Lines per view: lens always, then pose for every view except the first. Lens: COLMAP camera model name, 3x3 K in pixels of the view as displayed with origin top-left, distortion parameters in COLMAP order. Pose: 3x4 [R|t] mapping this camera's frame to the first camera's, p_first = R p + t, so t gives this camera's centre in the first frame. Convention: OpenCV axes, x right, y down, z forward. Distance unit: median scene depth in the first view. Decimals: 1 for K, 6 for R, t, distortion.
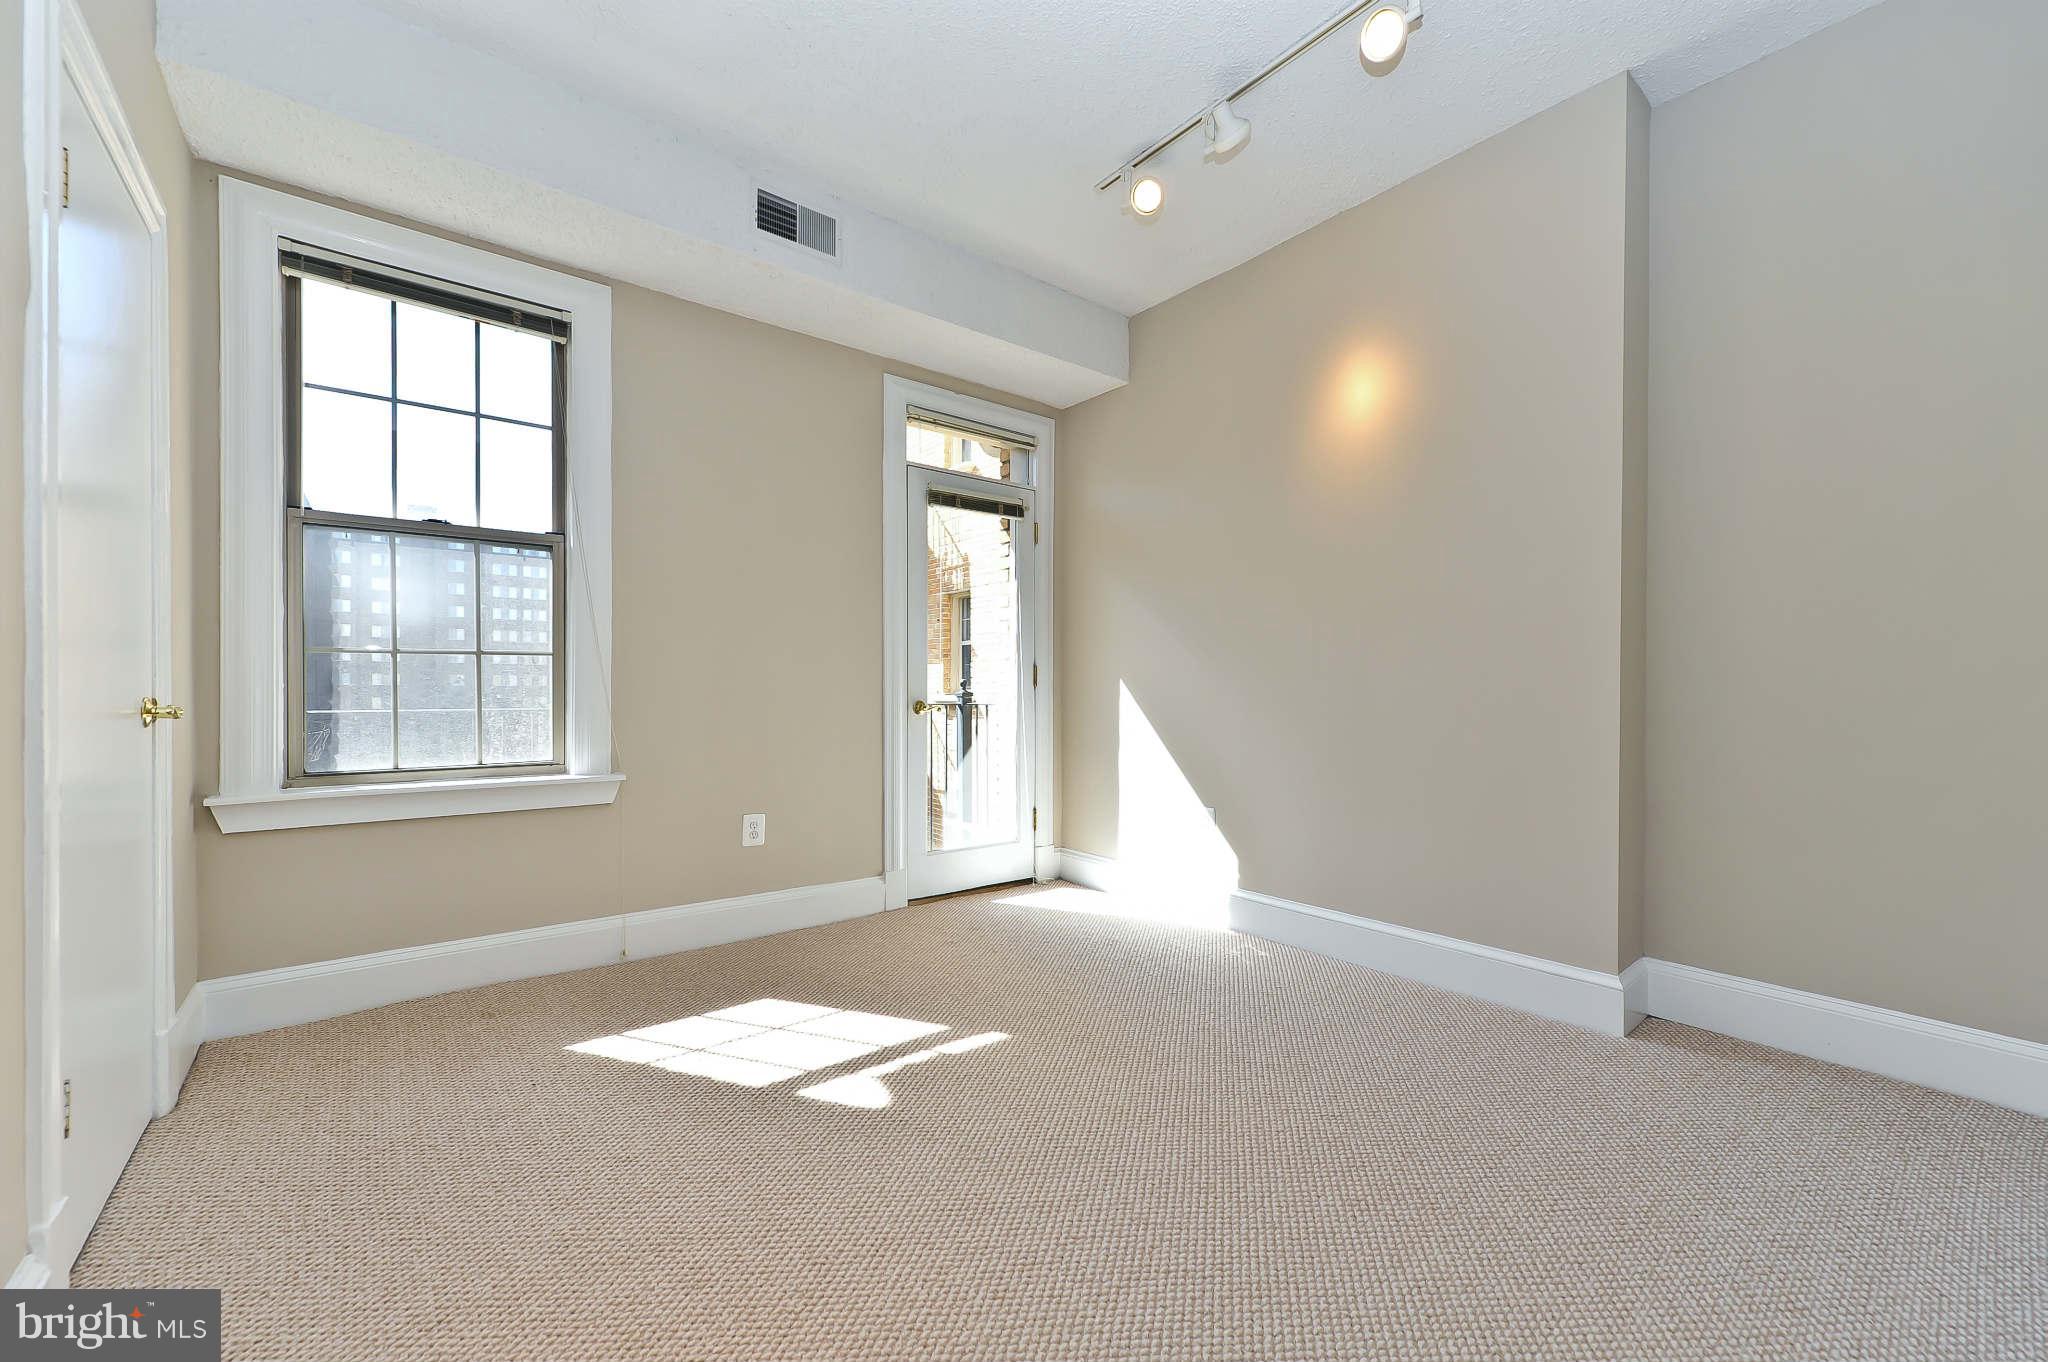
lens RADIAL K [[816.2, 0, 1008.2], [0, 816.2, 696.7], [0, 0, 1]] dist [0.003736, -0.000435]
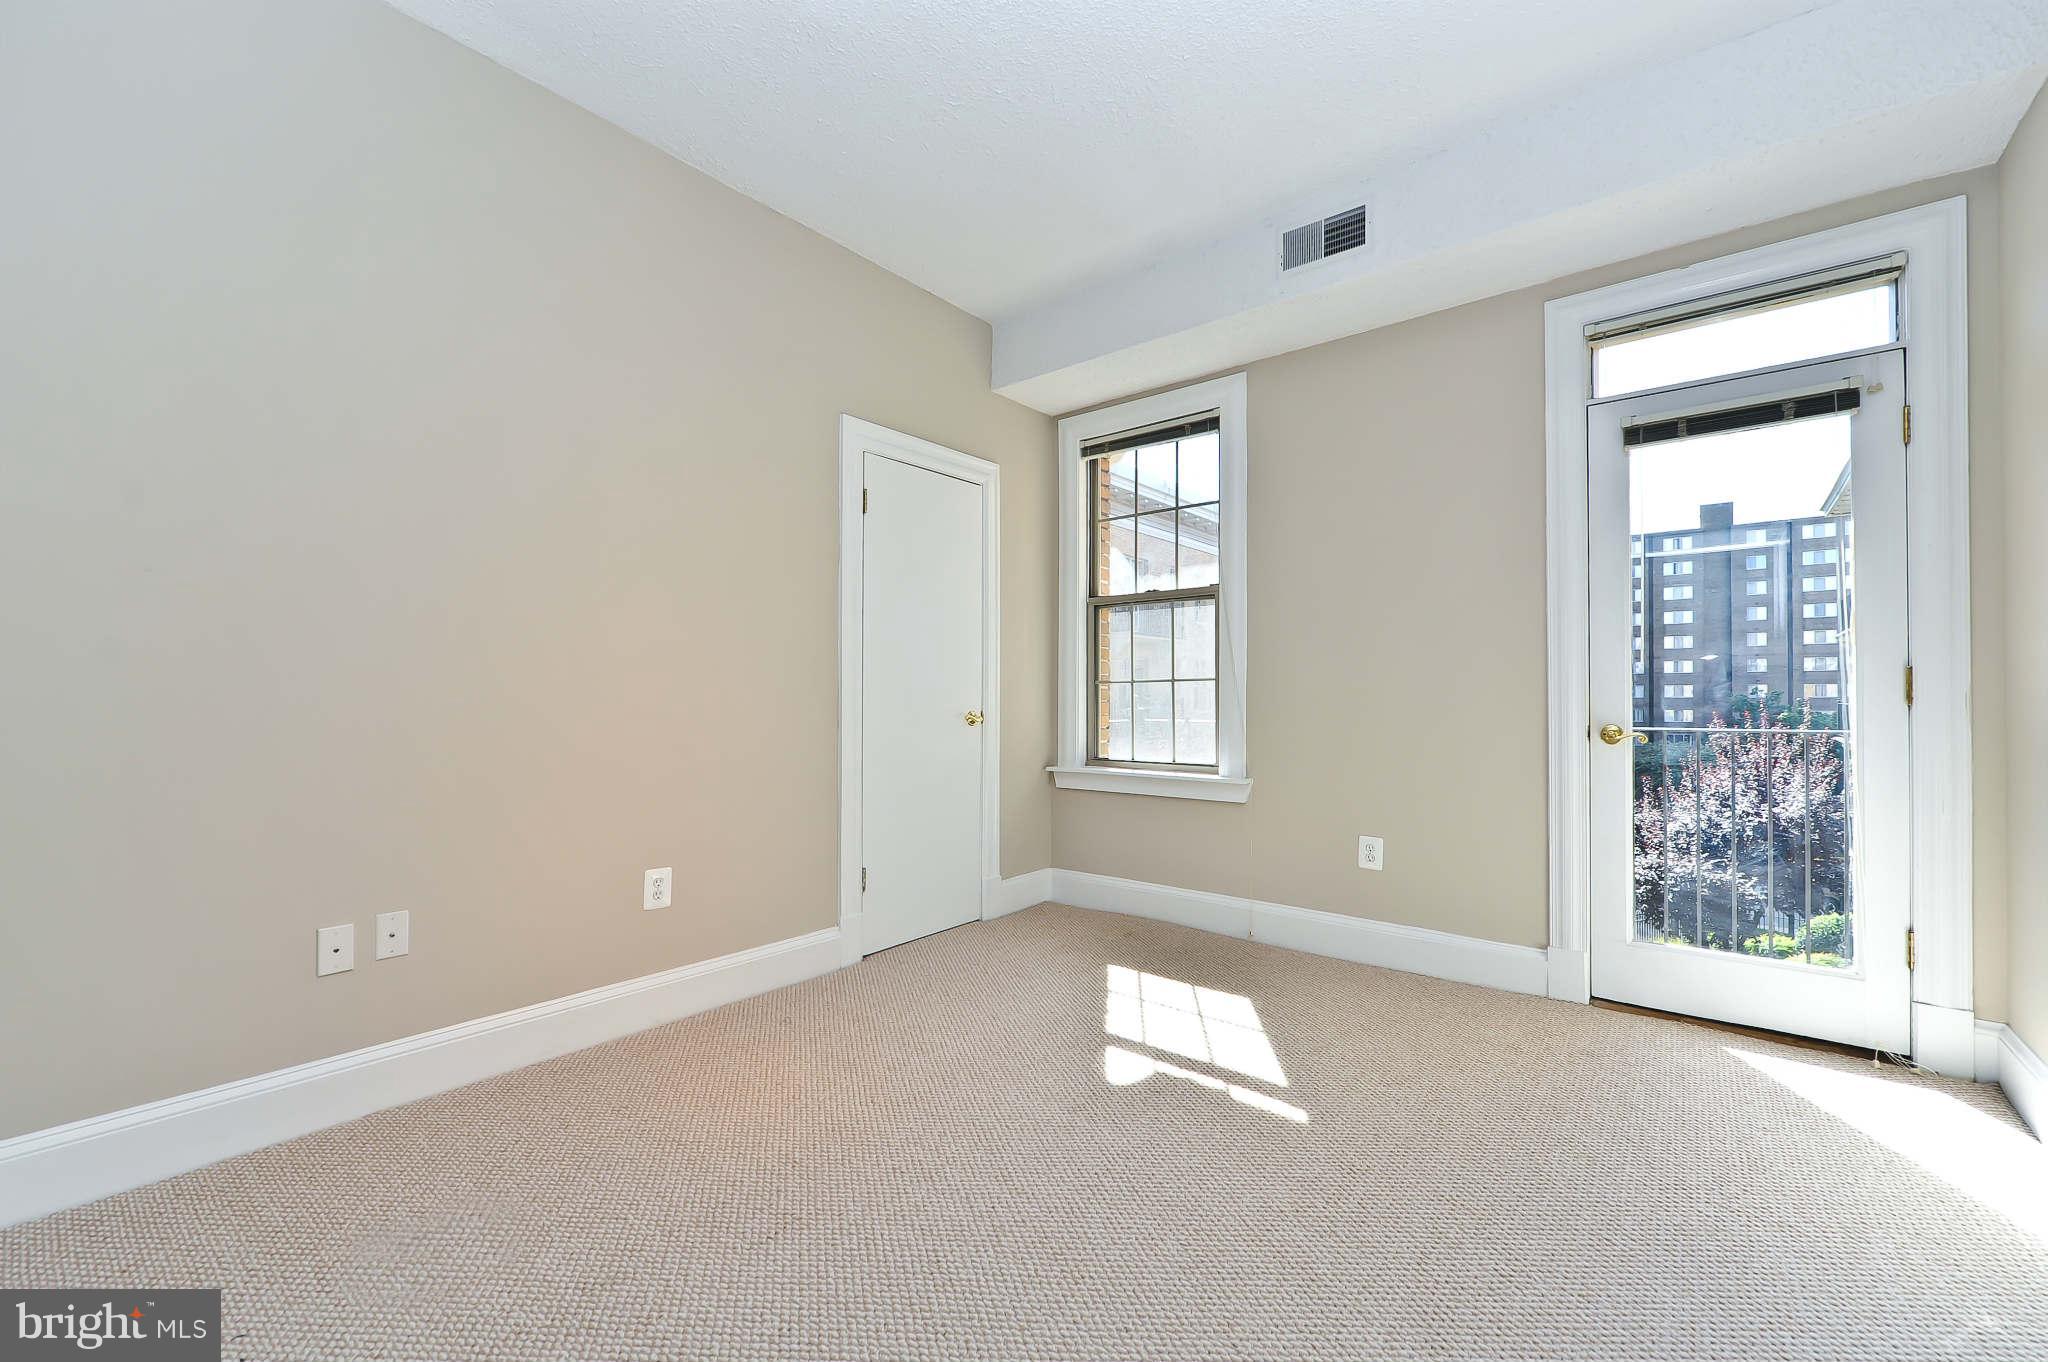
lens RADIAL K [[816.2, 0, 1008.2], [0, 816.2, 696.7], [0, 0, 1]] dist [0.003736, -0.000435]
pose [[0.213616, -0.008728, -0.976879, 0.598088], [-0.011760, 0.999865, -0.011505, -0.006654], [0.976847, 0.013946, 0.213484, 0.405463]]
